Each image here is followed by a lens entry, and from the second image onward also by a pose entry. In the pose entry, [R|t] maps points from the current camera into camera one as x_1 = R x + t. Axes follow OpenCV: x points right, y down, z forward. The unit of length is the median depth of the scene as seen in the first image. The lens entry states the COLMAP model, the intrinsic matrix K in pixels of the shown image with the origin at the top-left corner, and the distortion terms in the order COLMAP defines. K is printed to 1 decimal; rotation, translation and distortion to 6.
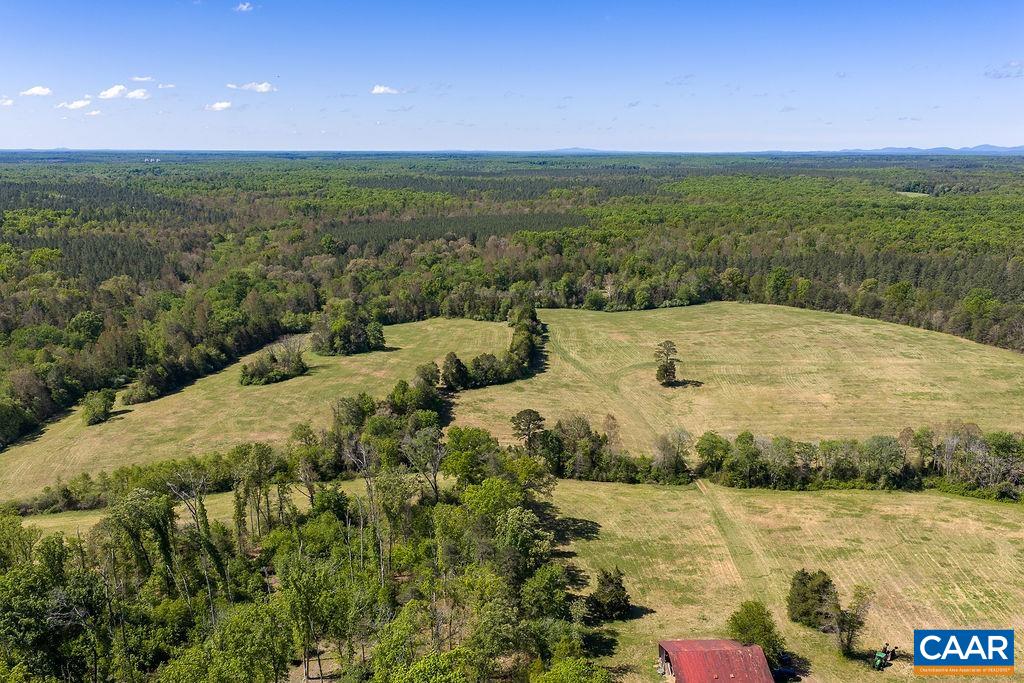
lens RADIAL K [[856.4, 0, 509.7], [0, 856.4, 343.8], [0, 0, 1]] dist [0.023221, -0.036584]
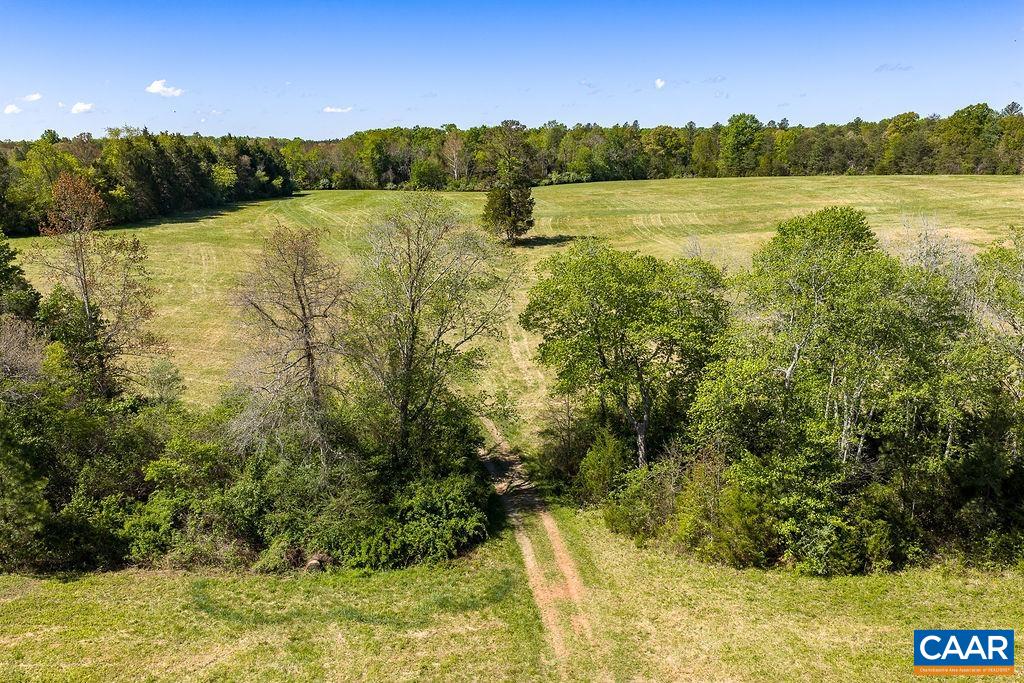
lens RADIAL K [[856.4, 0, 509.7], [0, 856.4, 343.8], [0, 0, 1]] dist [0.023221, -0.036584]
pose [[0.996089, -0.030538, 0.082915, 0.133621], [0.030988, 0.999511, -0.004144, 0.083801], [-0.082747, 0.006697, 0.996548, 0.556612]]
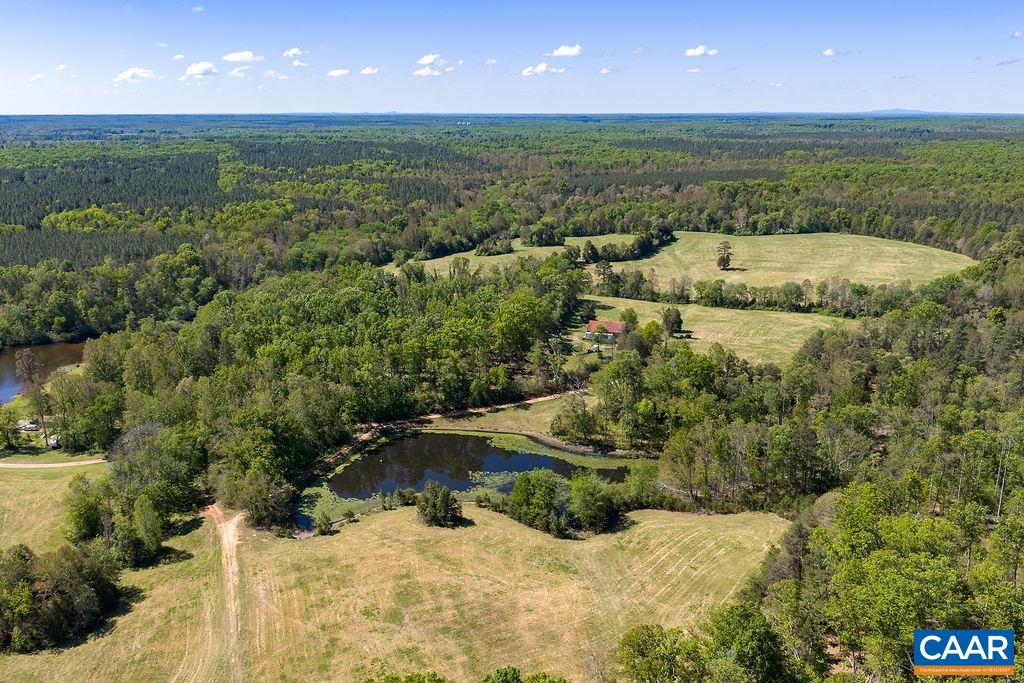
lens RADIAL K [[856.4, 0, 509.7], [0, 856.4, 343.8], [0, 0, 1]] dist [0.023221, -0.036584]
pose [[0.943202, 0.083385, -0.321584, 0.296947], [-0.069889, 0.996129, 0.053306, 0.114733], [0.324784, -0.027803, 0.945379, -0.571998]]
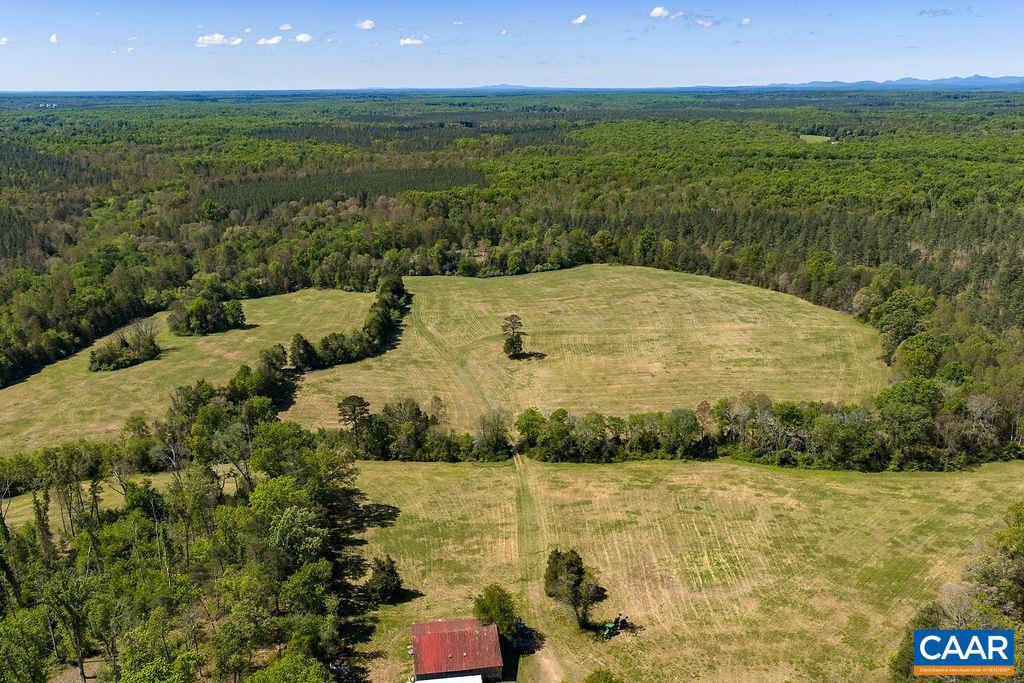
lens RADIAL K [[866.4, 0, 509.2], [0, 866.4, 342.7], [0, 0, 1]] dist [0.032570, -0.055369]
pose [[0.996719, -0.031722, 0.074467, 0.088952], [0.026891, 0.997523, 0.065003, -0.033964], [-0.076345, -0.062787, 0.995103, -0.040572]]
